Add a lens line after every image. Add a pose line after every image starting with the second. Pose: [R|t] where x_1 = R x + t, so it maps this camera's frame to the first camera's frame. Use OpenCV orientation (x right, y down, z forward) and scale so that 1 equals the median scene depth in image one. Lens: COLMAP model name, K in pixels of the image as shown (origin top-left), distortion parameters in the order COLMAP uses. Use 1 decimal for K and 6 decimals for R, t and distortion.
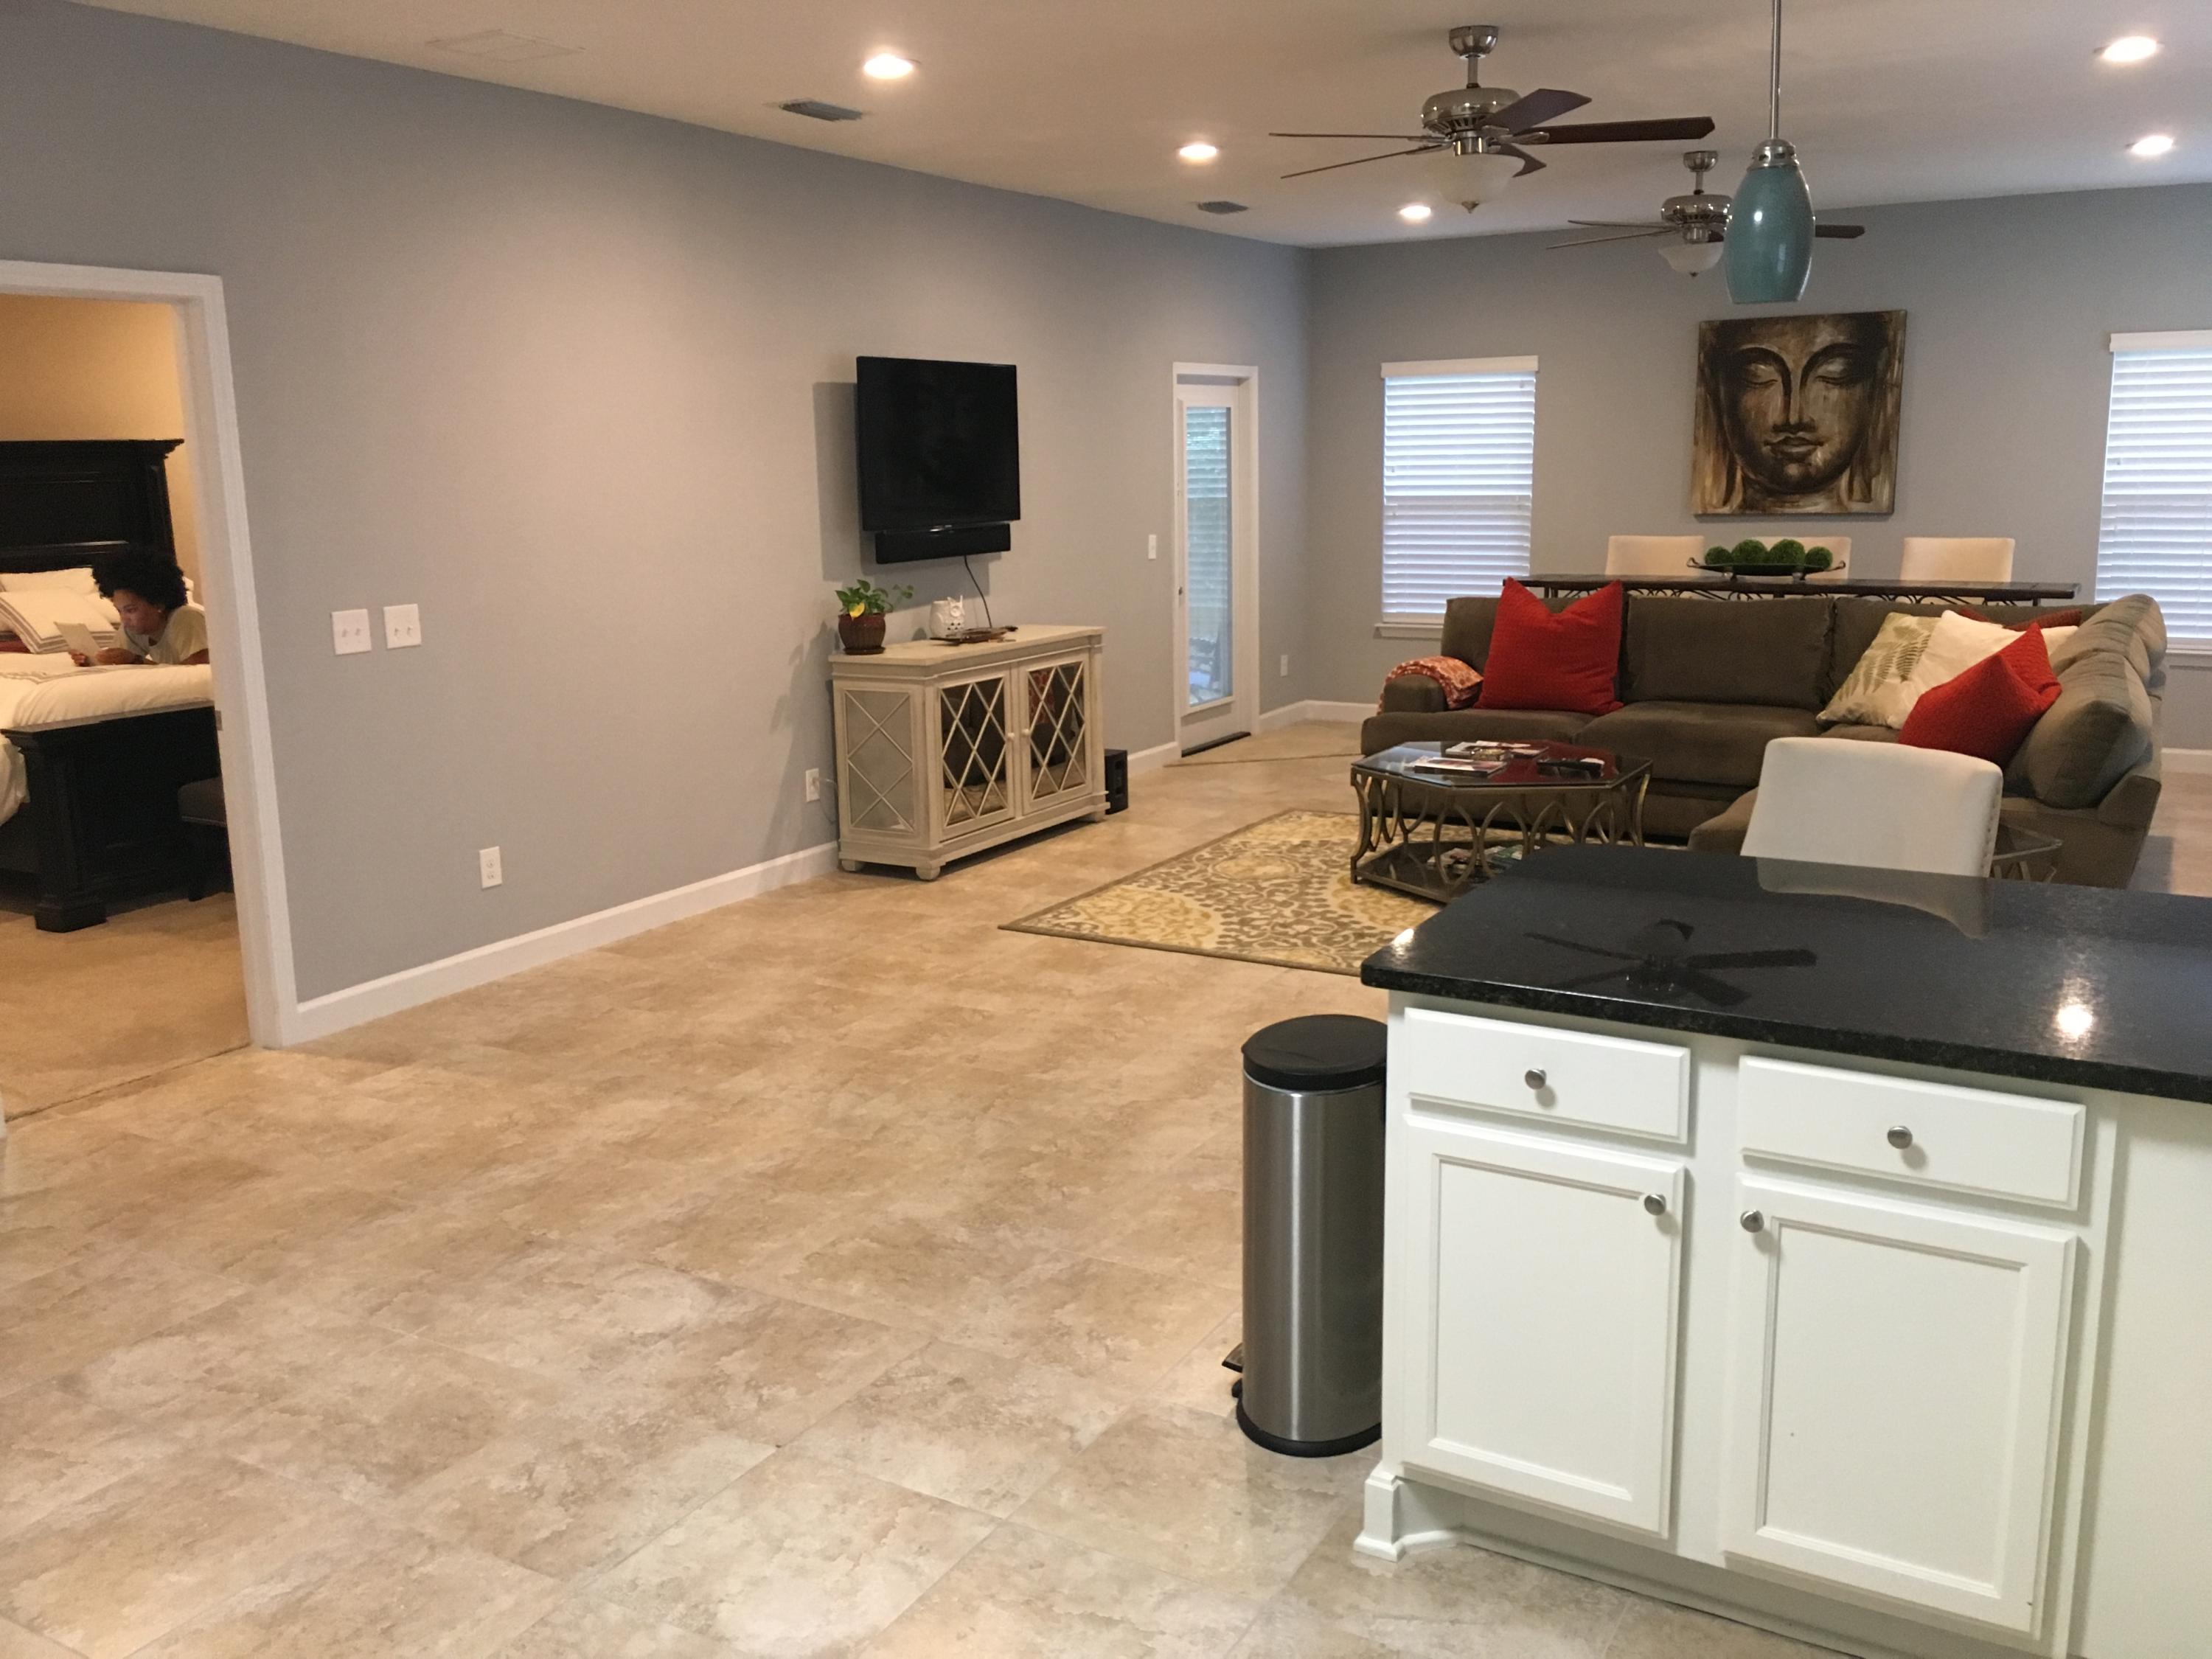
lens RADIAL K [[1878.1, 0, 1108.4], [0, 1878.1, 835.1], [0, 0, 1]] dist [0.063912, -0.070583]
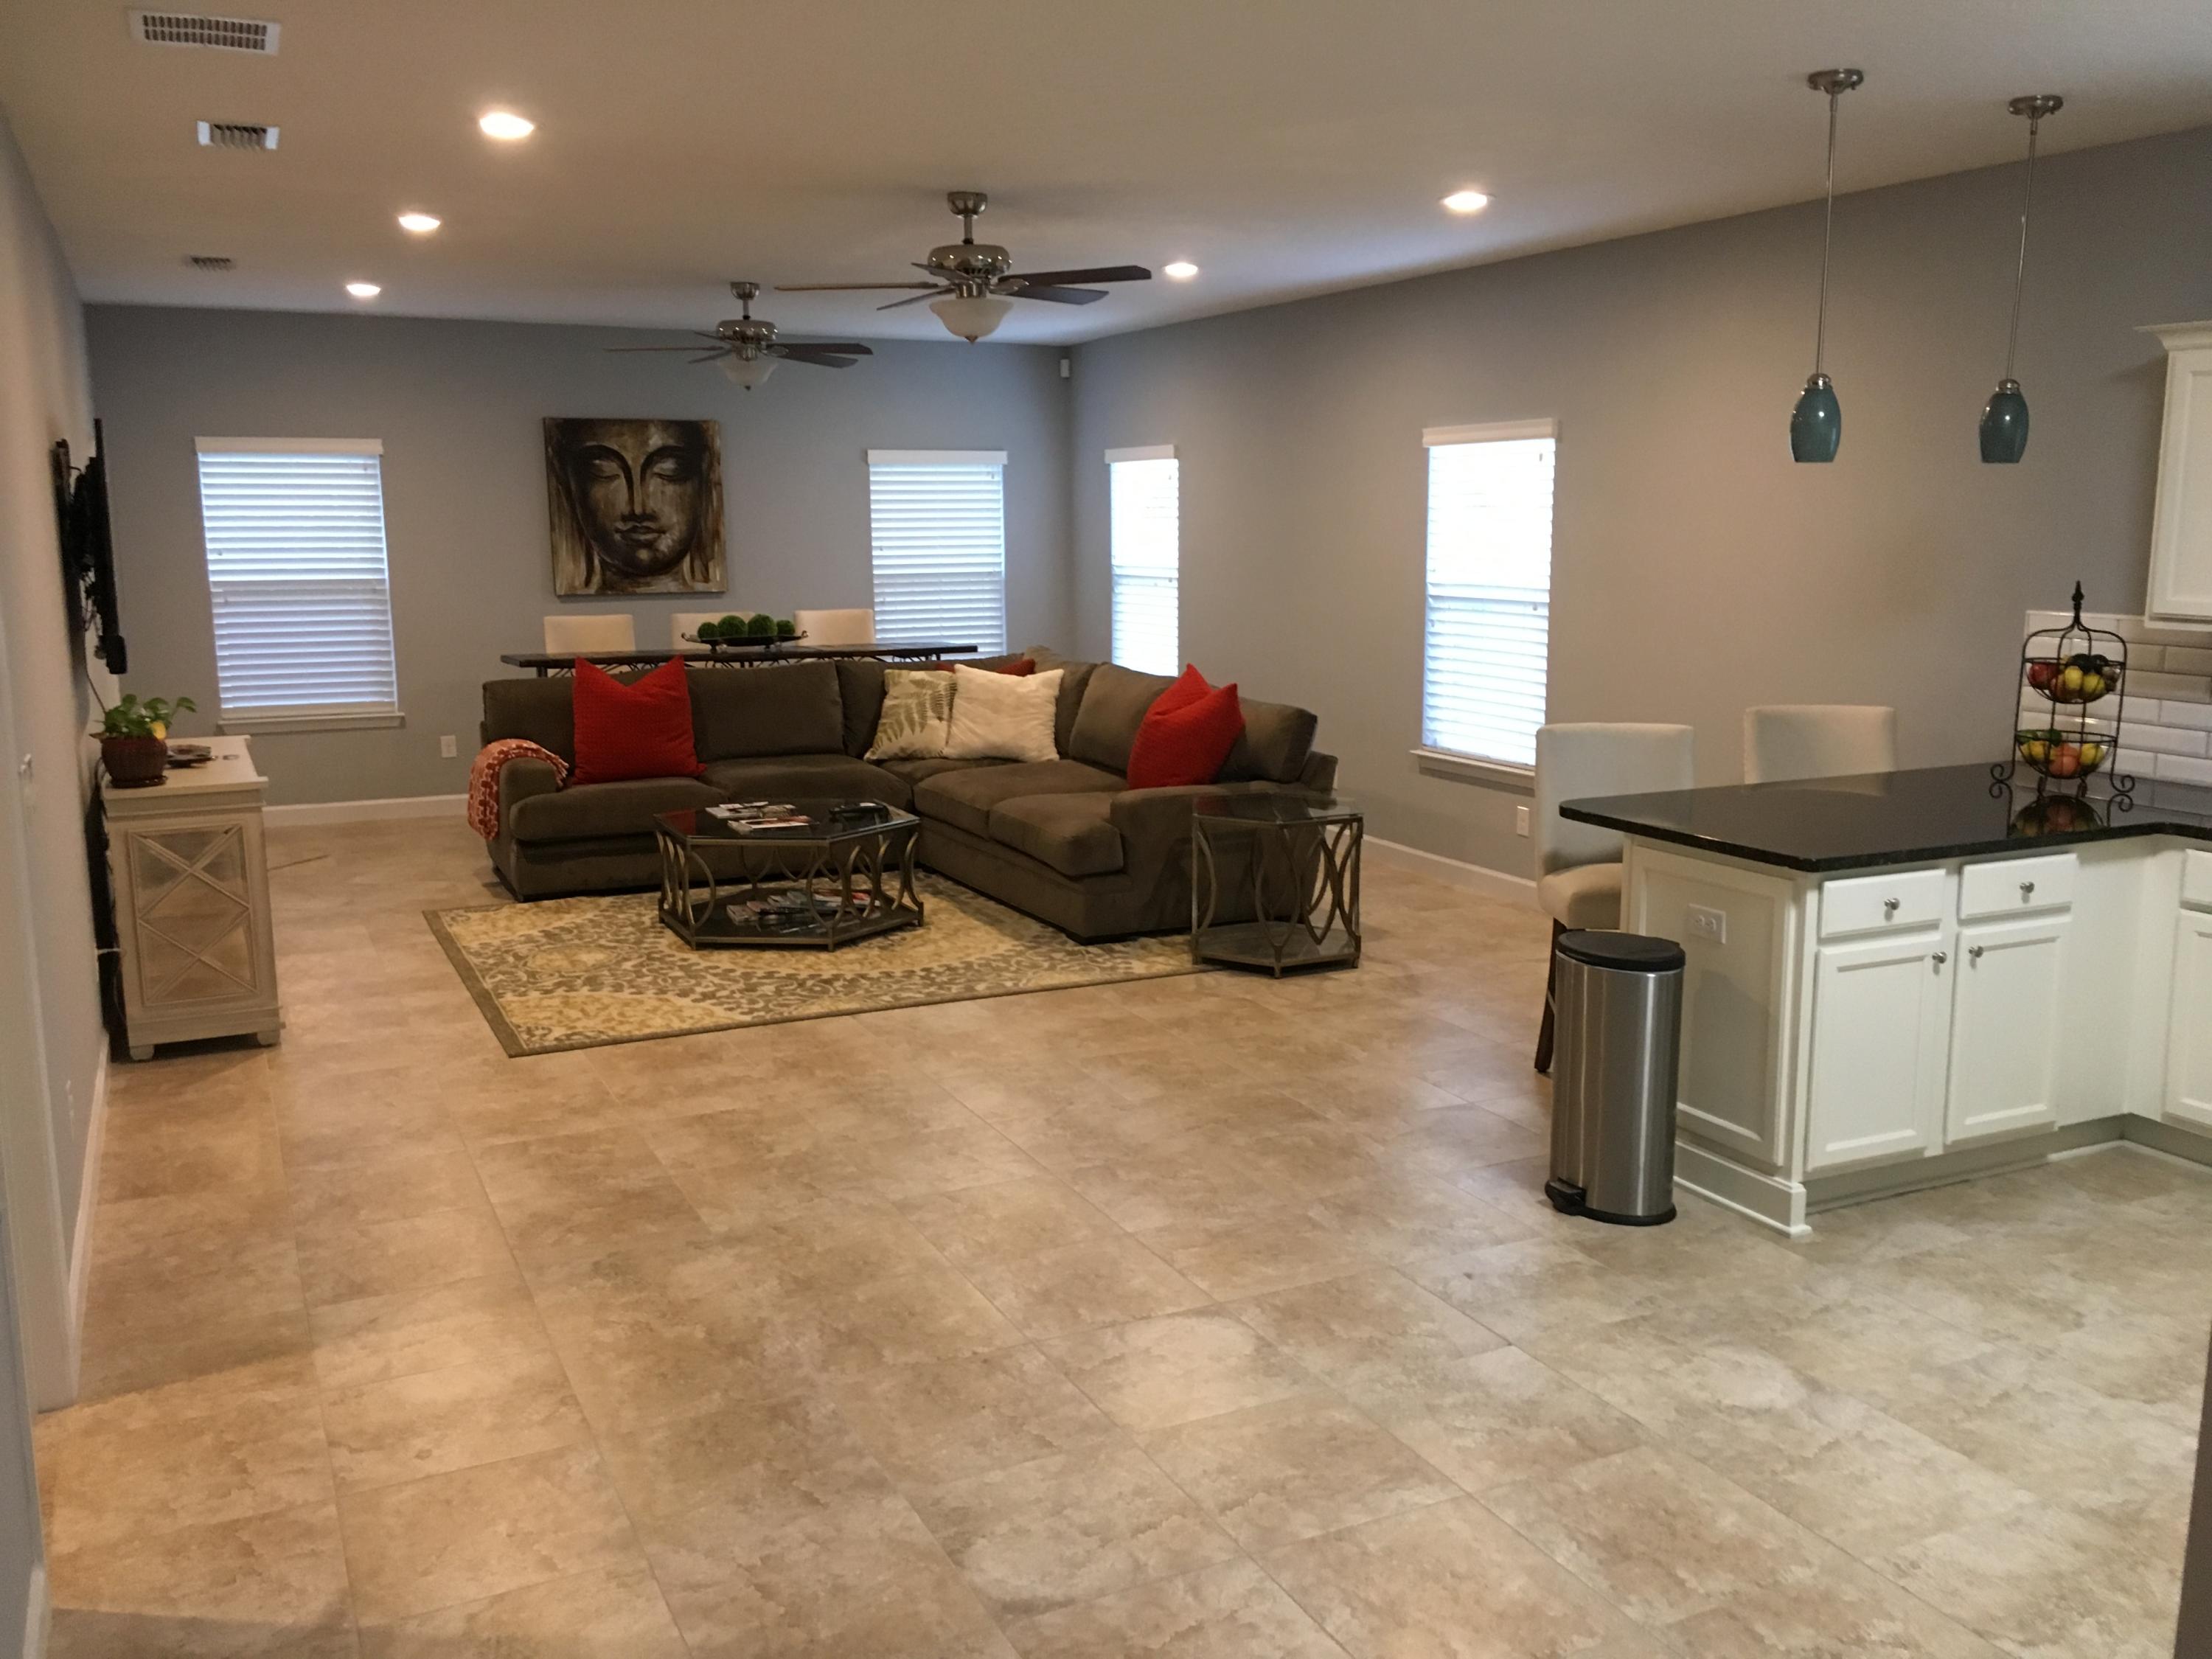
lens RADIAL K [[1878.1, 0, 1106.1], [0, 1878.1, 828.4], [0, 0, 1]] dist [0.063912, -0.070583]
pose [[0.562018, -0.125191, 0.817596, -0.632620], [0.161229, 0.986099, 0.040164, -0.050050], [-0.811259, 0.109247, 0.574390, 0.228211]]
